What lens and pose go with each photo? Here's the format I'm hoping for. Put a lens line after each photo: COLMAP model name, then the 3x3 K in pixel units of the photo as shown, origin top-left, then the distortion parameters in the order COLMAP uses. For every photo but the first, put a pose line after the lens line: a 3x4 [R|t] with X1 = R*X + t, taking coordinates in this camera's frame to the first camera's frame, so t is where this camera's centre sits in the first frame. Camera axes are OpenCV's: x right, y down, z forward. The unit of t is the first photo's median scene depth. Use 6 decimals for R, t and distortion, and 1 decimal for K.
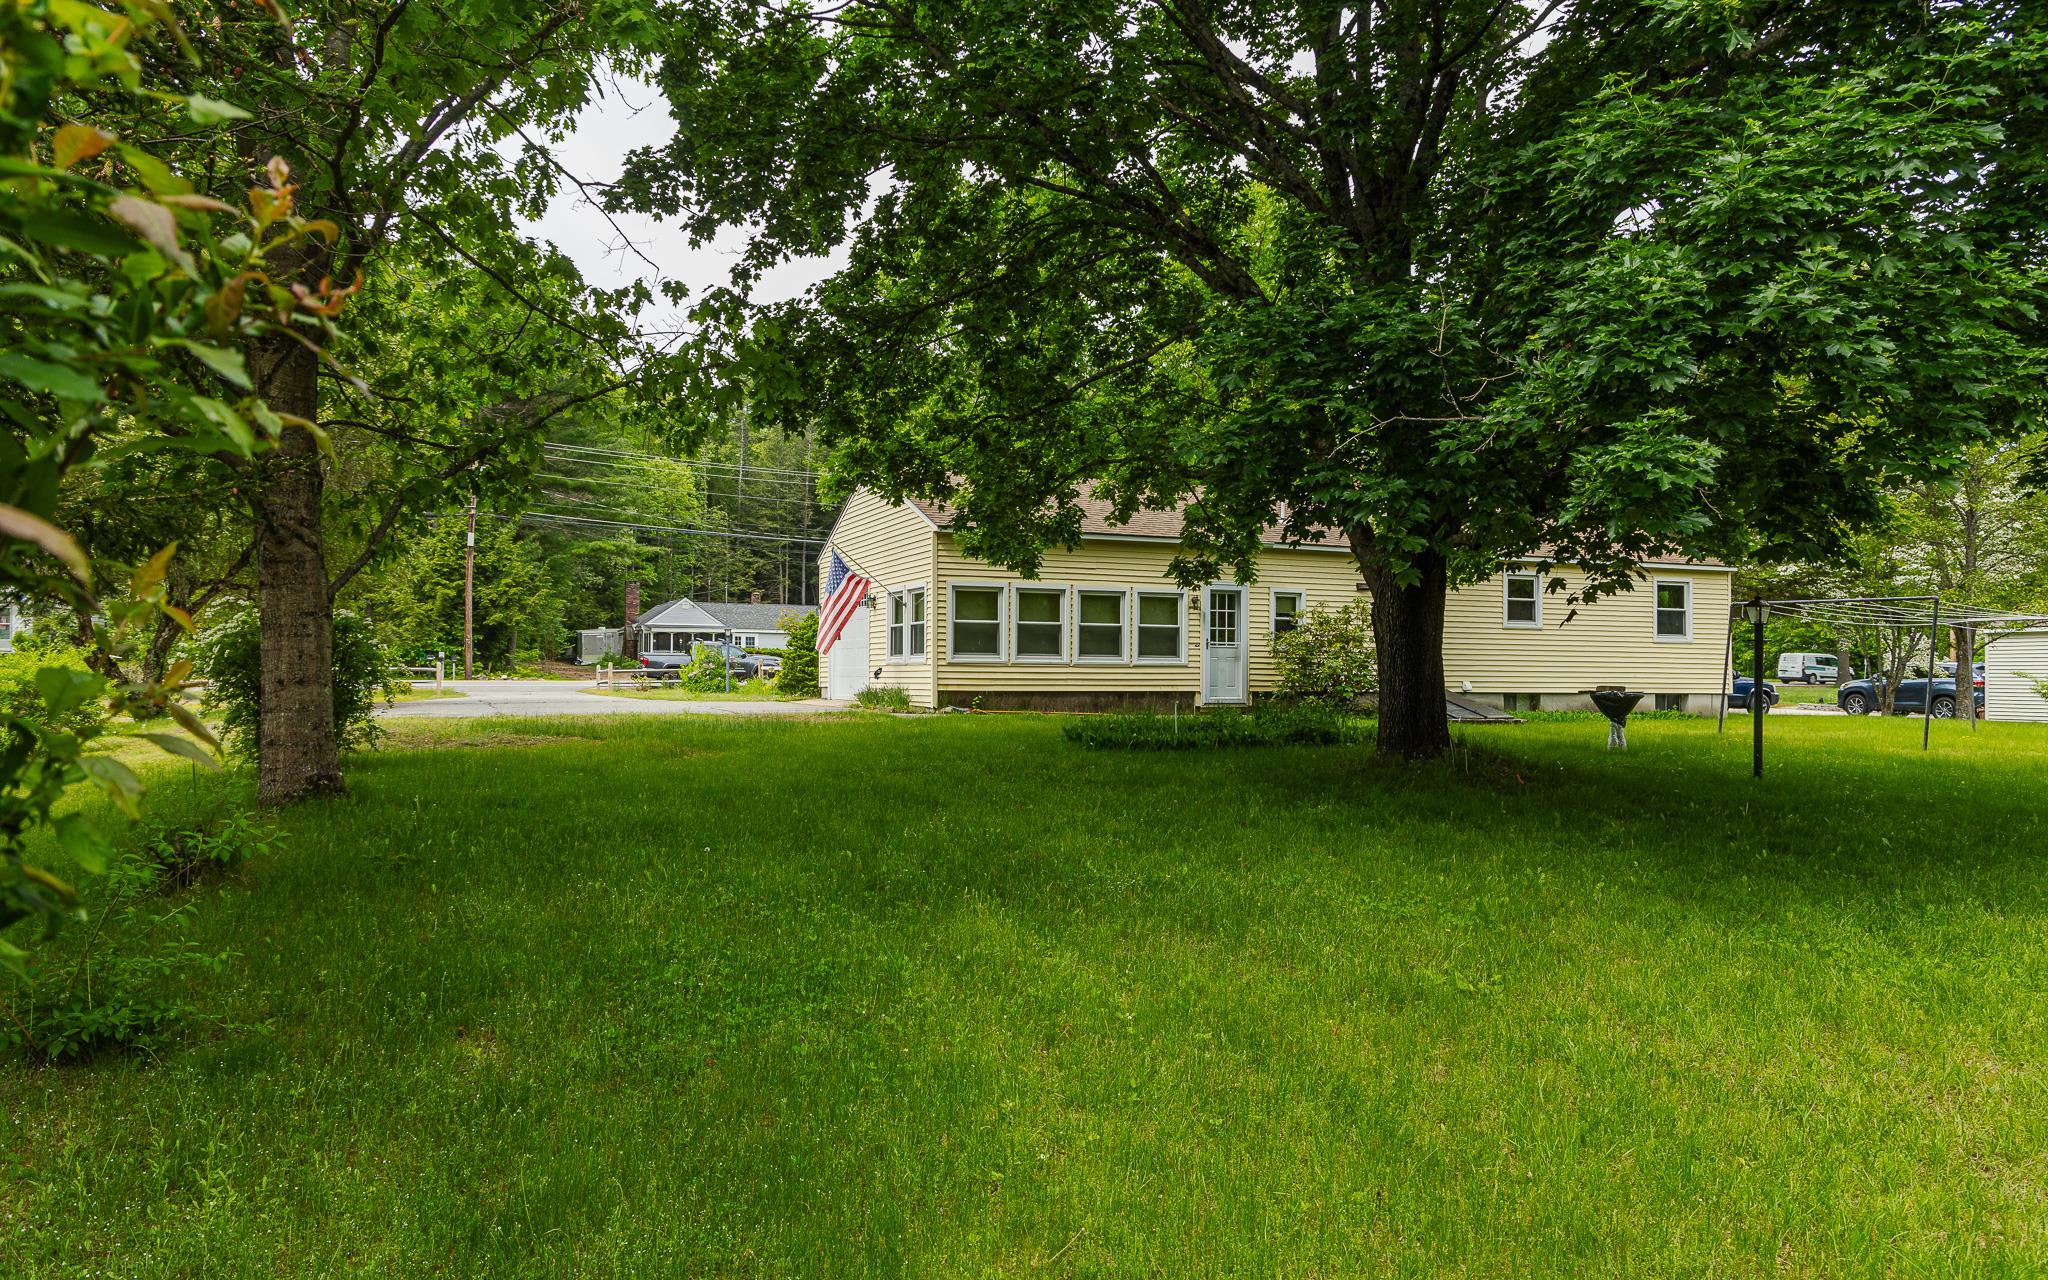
lens RADIAL K [[1464.0, 0, 1024.0], [0, 1464.0, 640.0], [0, 0, 1]] dist [0.001535, -0.002274]
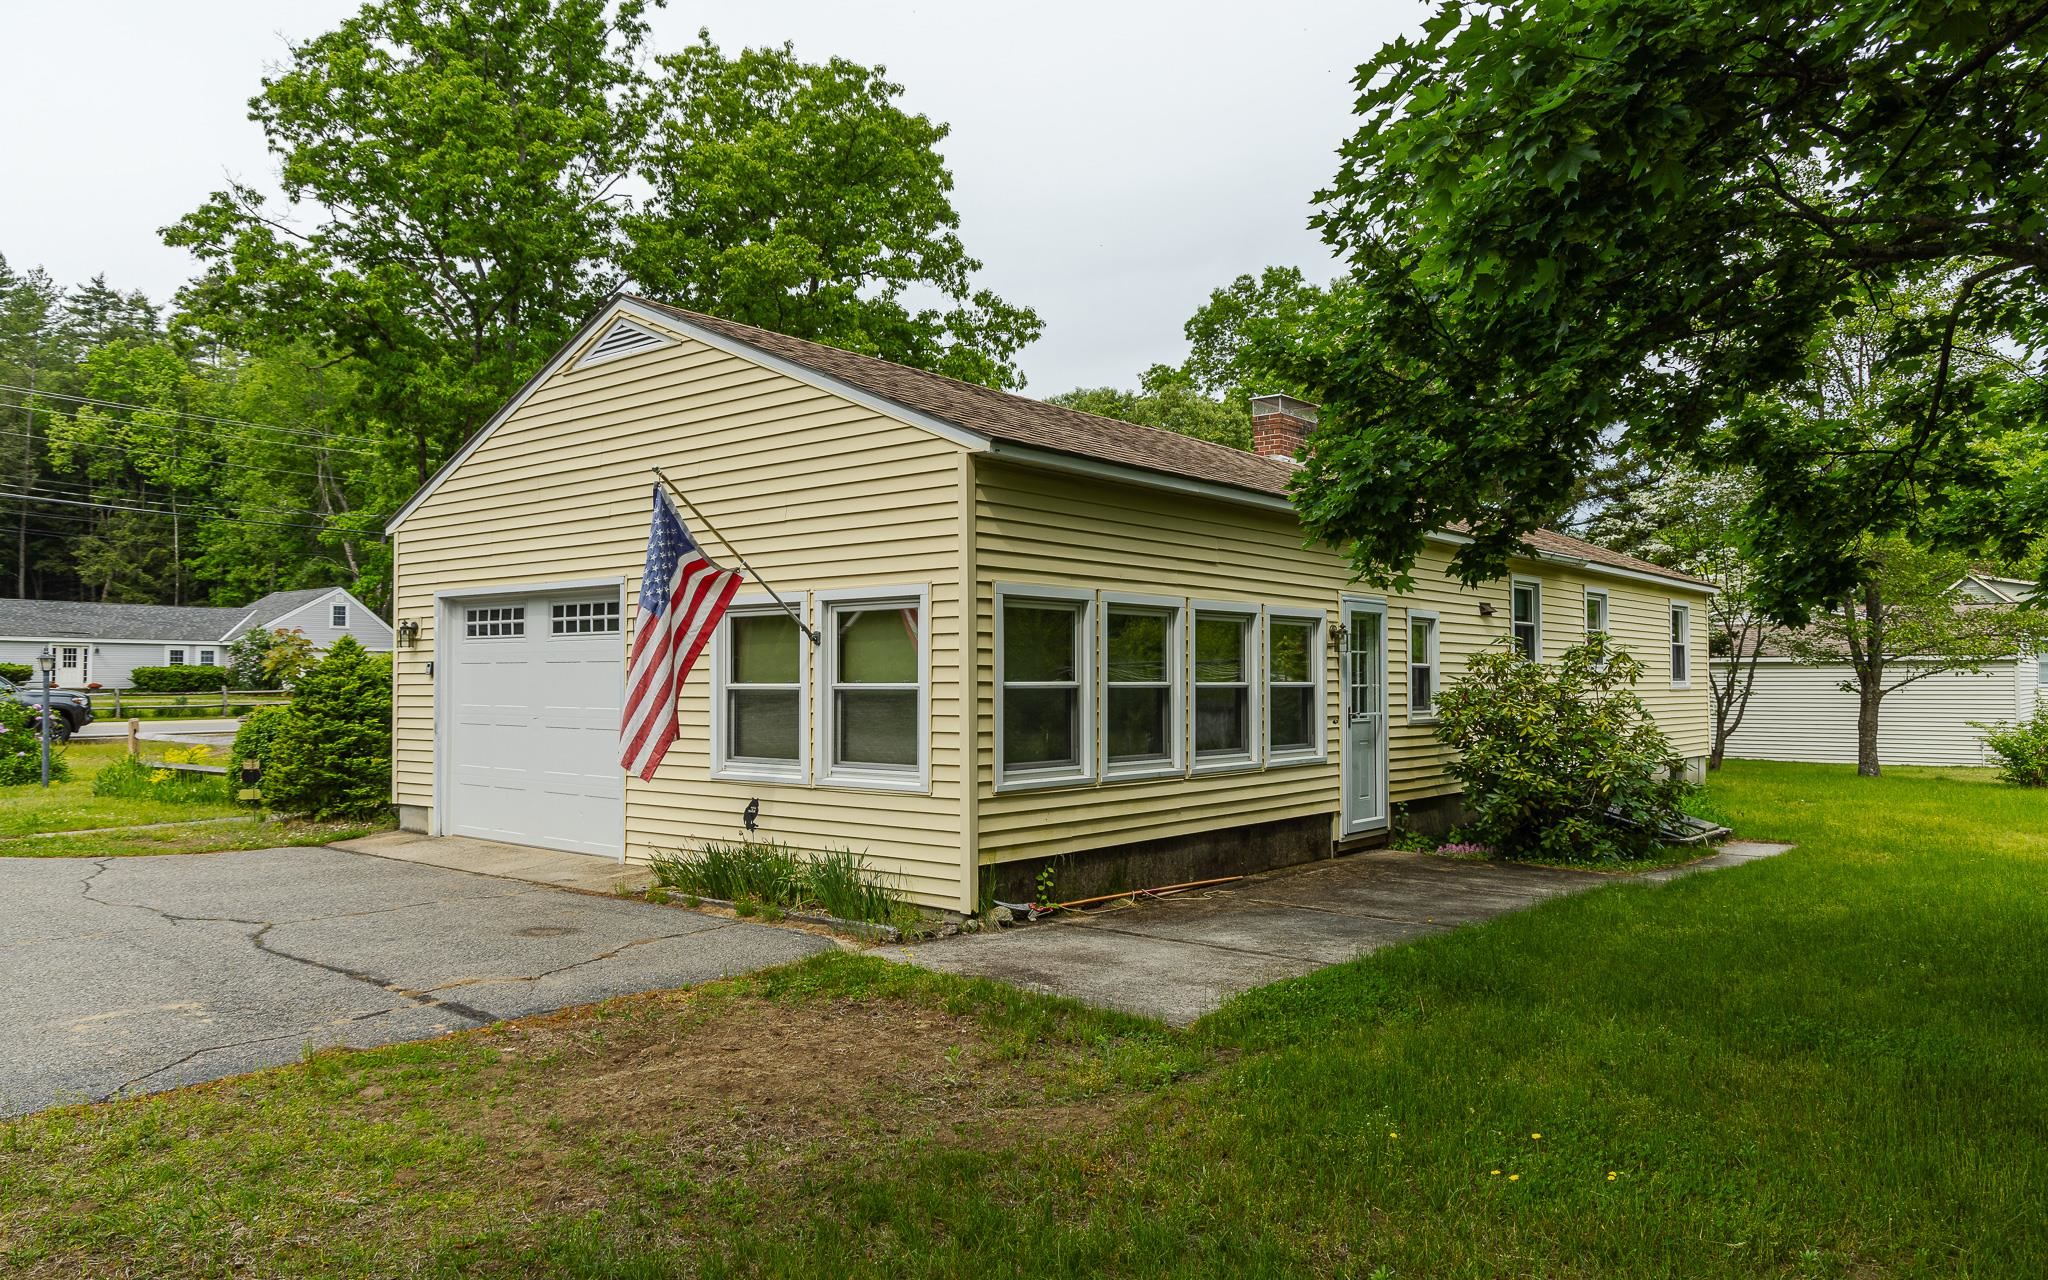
lens RADIAL K [[1464.0, 0, 1024.0], [0, 1464.0, 640.0], [0, 0, 1]] dist [0.001535, -0.002274]
pose [[0.889832, 0.006222, 0.456247, -0.213923], [-0.004663, 0.999979, -0.004542, -0.022056], [-0.456265, 0.001914, 0.889842, 0.625434]]
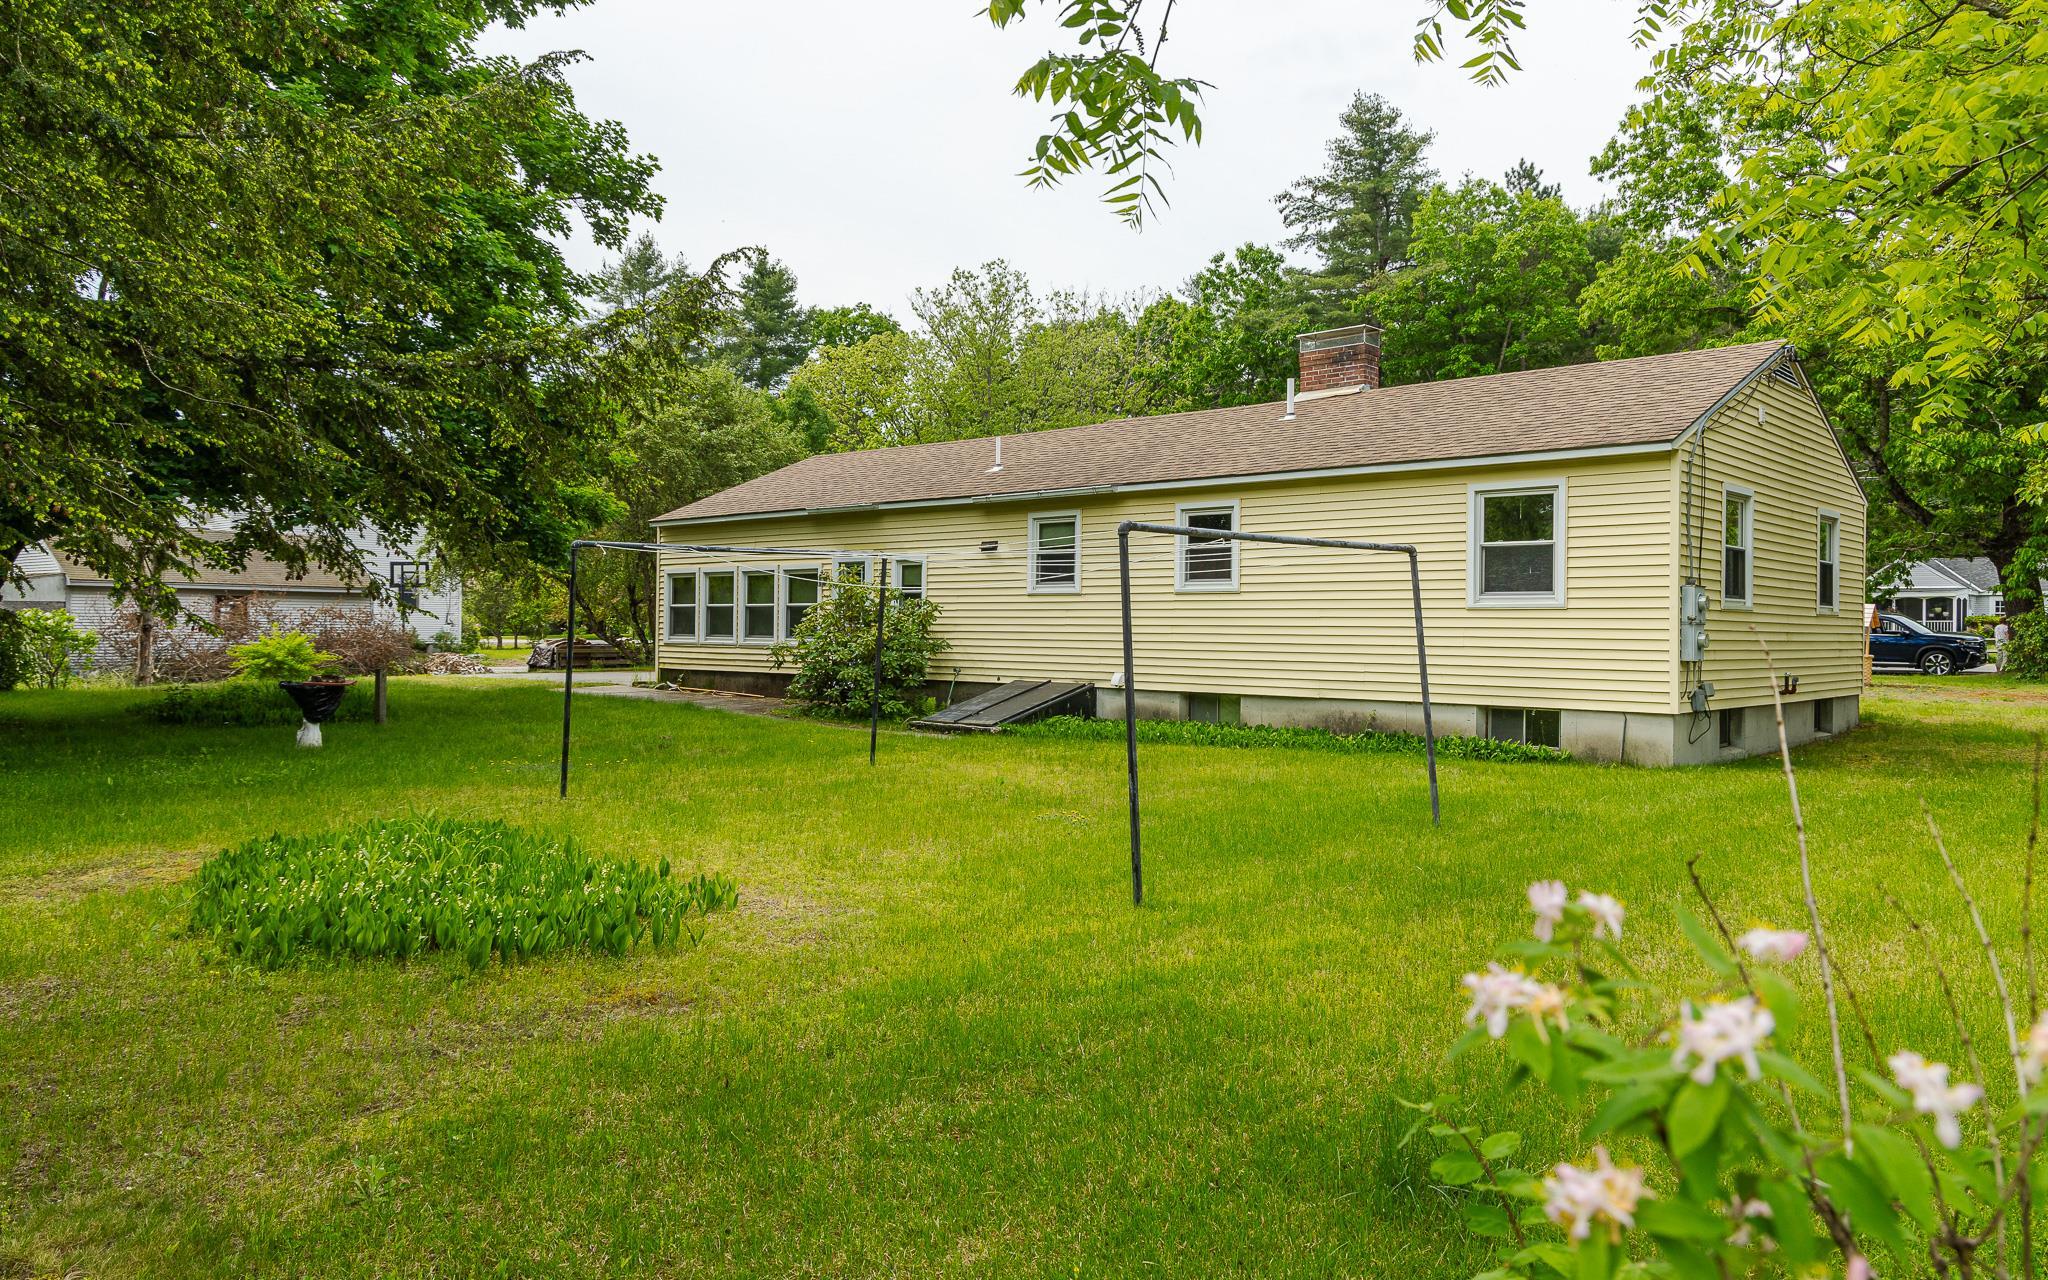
lens RADIAL K [[1406.4, 0, 1024.0], [0, 1406.4, 640.0], [0, 0, 1]] dist [0.021569, -0.000169]
pose [[0.389842, -0.000735, -0.920882, 1.006966], [0.008014, 0.999965, 0.002594, 0.012138], [0.920847, -0.008391, 0.389834, 0.800562]]
